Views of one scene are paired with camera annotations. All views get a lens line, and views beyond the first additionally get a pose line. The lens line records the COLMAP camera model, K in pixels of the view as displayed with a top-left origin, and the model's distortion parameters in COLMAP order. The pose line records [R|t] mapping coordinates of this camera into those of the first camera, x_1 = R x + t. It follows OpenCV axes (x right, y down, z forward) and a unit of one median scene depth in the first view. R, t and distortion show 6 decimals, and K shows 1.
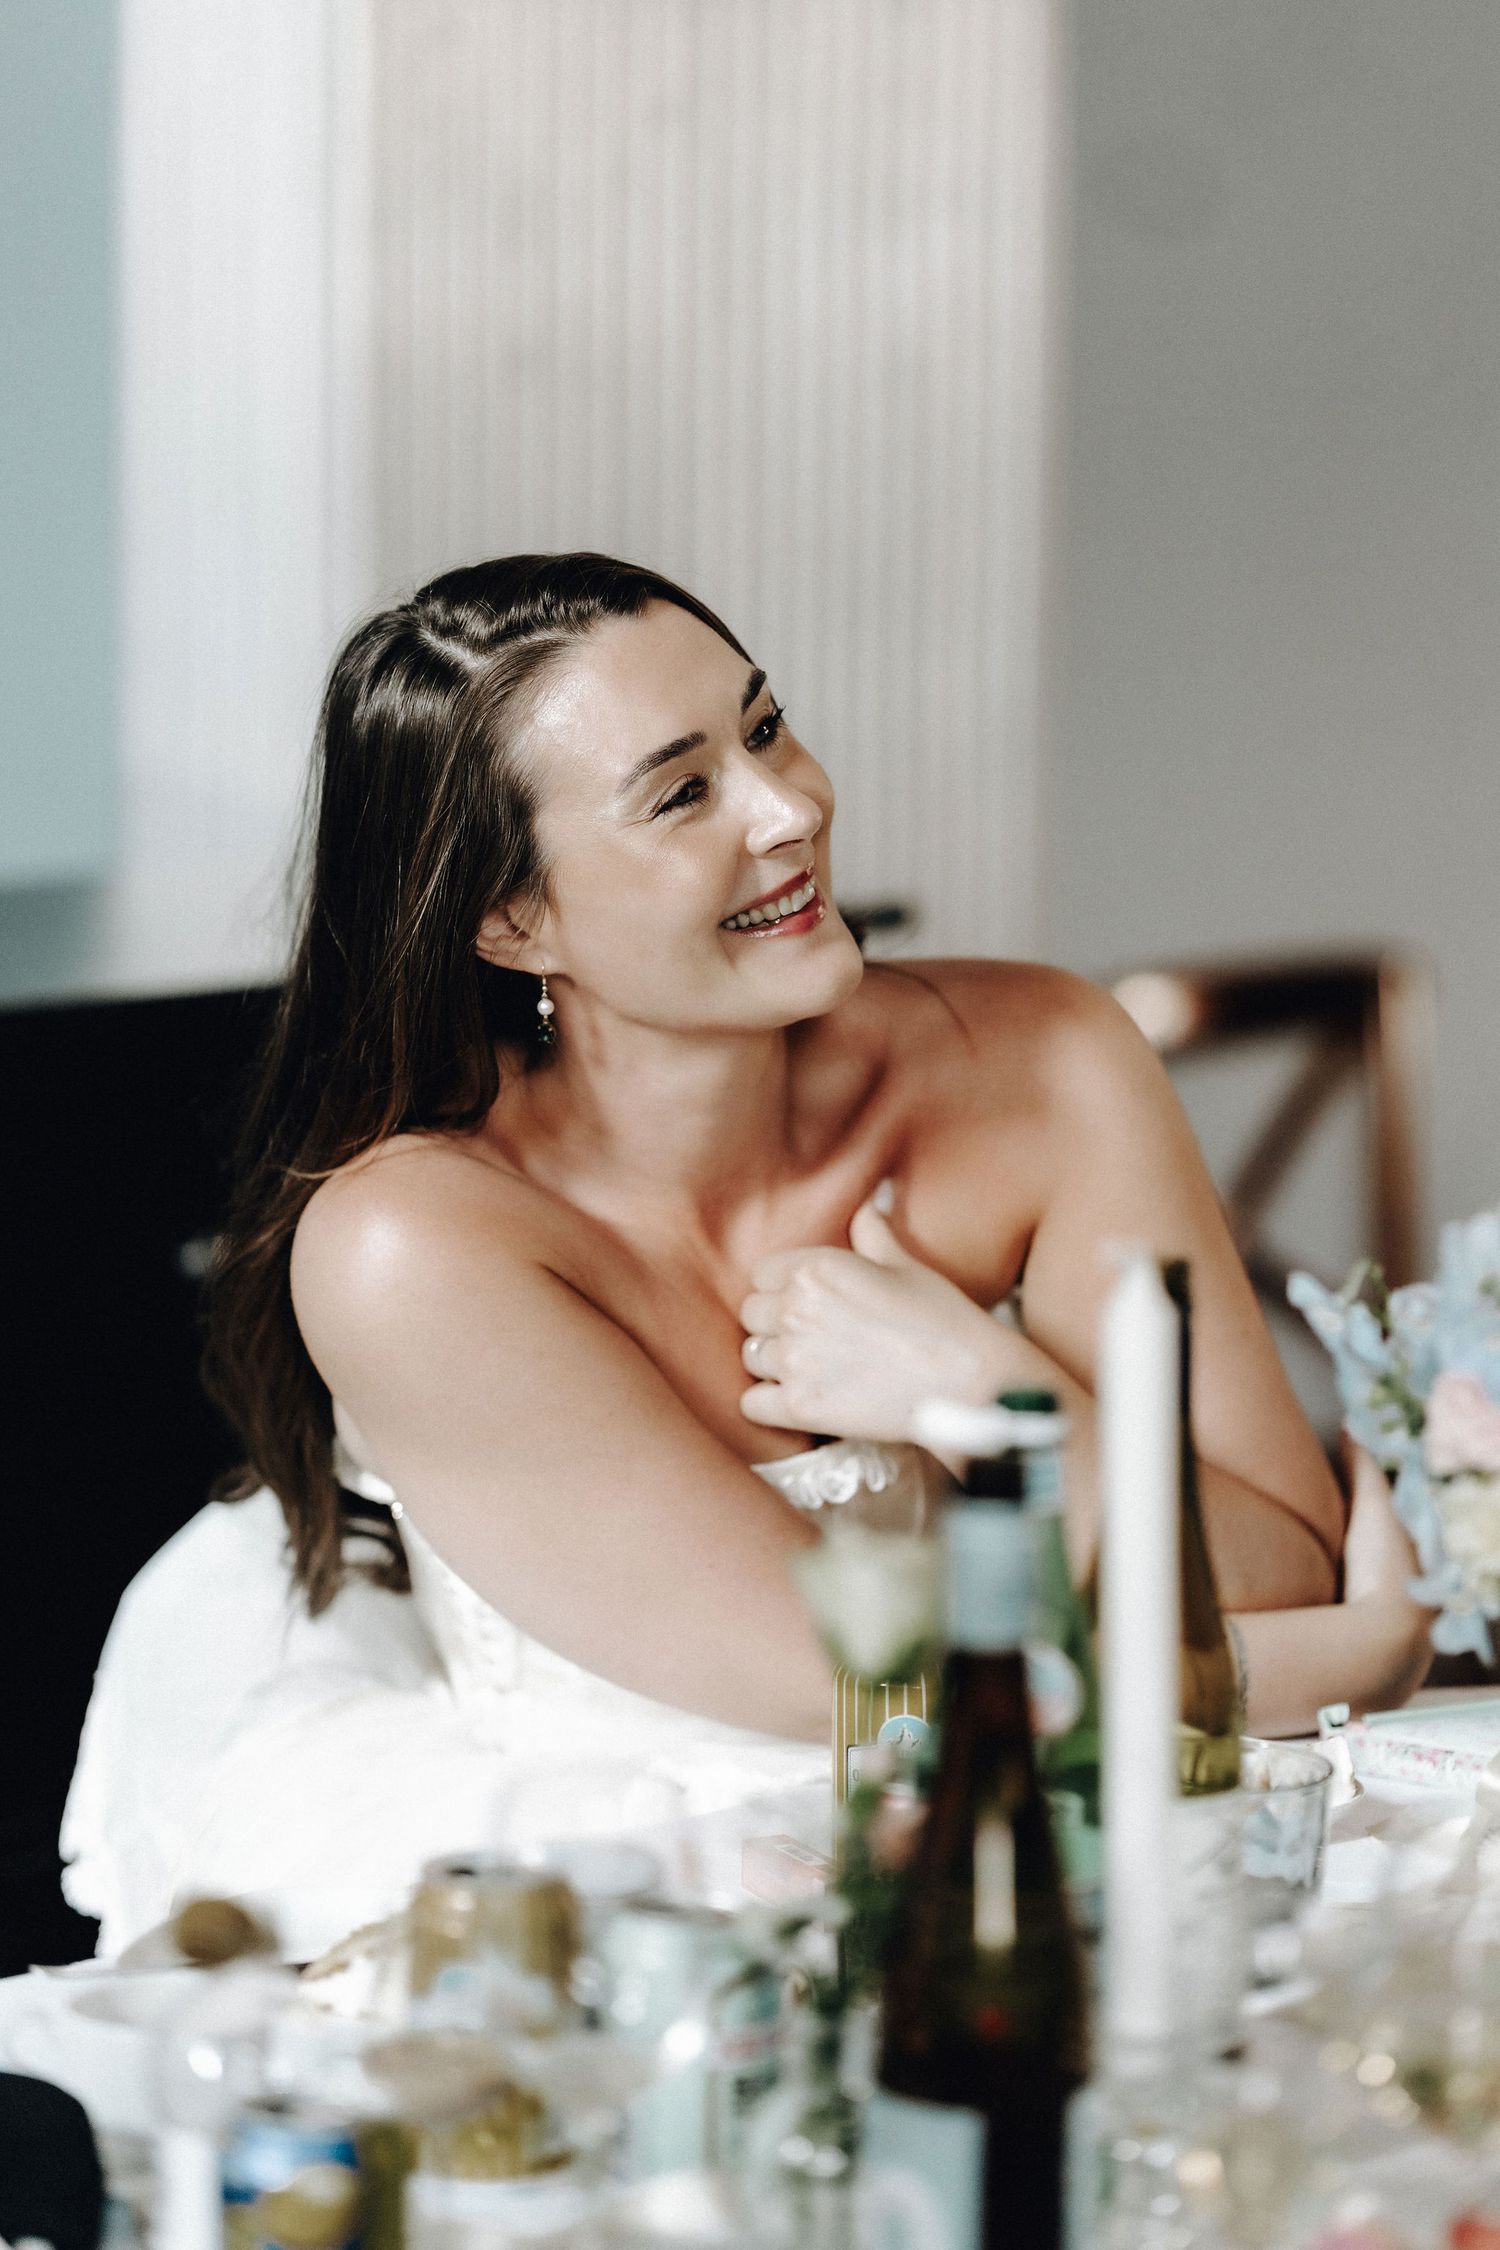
lens RADIAL K [[5497.2, 0, 750.0], [0, 5497.2, 1125.0], [0, 0, 1]] dist [-0.015448, 0.155308]
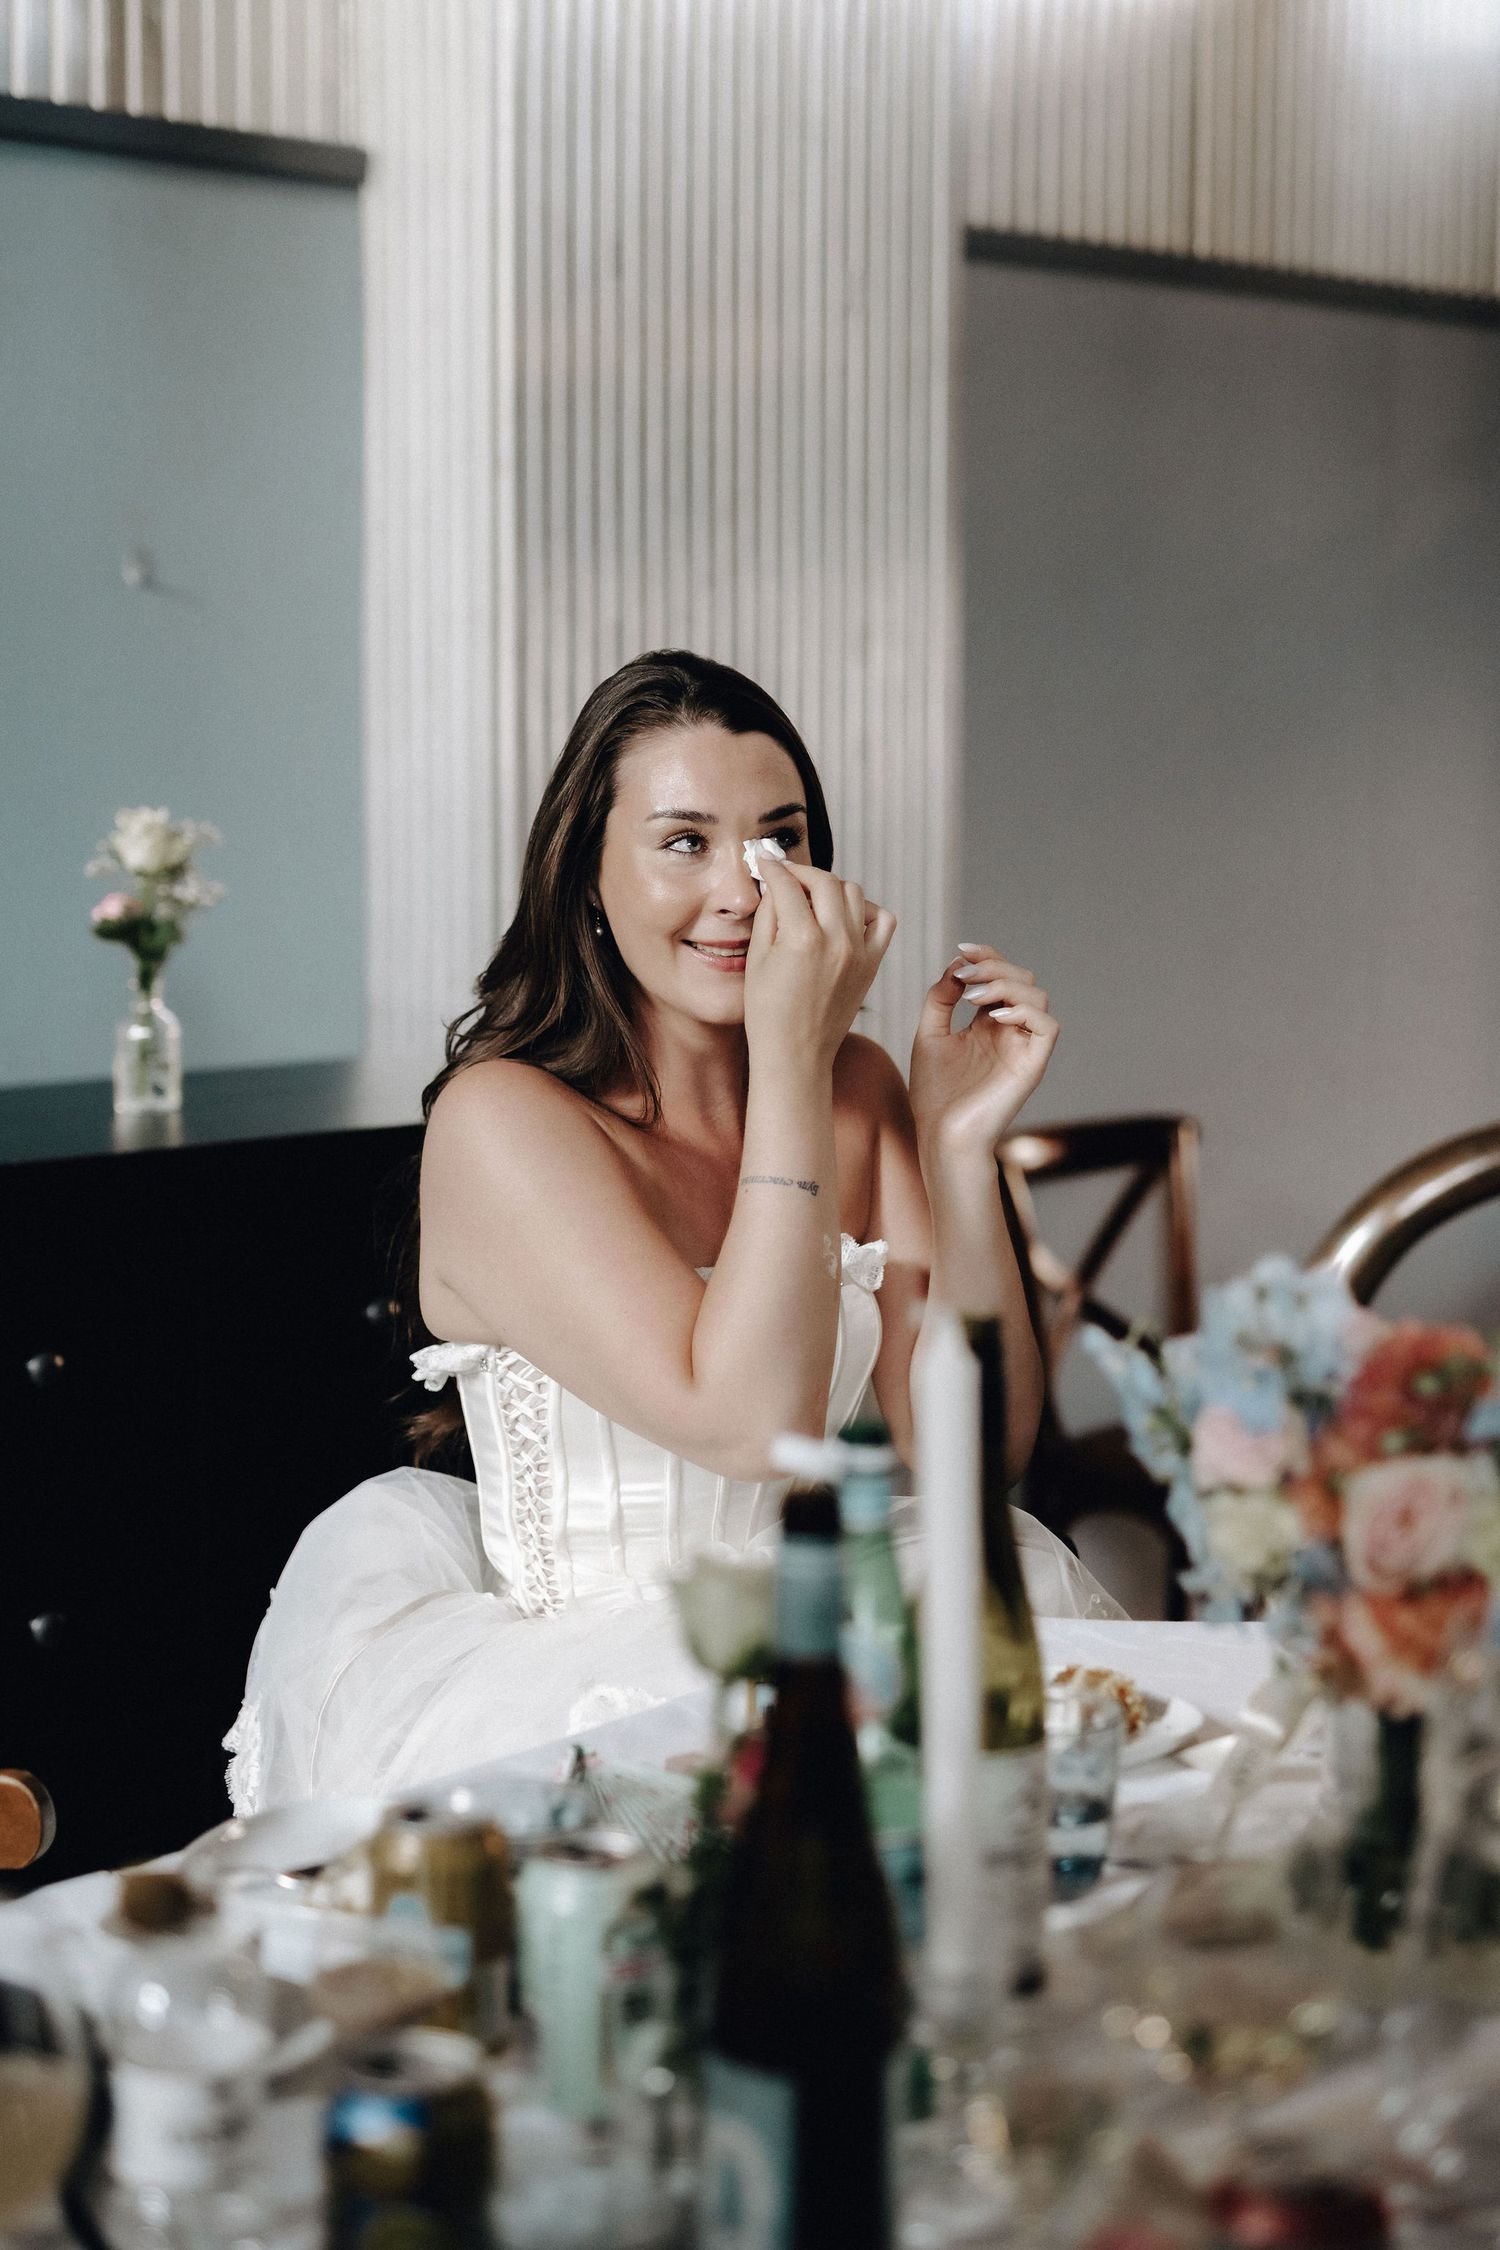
lens RADIAL K [[3220.8, 0, 750.0], [0, 3220.8, 1125.0], [0, 0, 1]] dist [0.002091, -0.061157]
pose [[0.999879, -0.001200, -0.015513, 0.034713], [0.000739, 0.999558, -0.029705, 0.002864], [0.015541, 0.029690, 0.999438, 0.272507]]
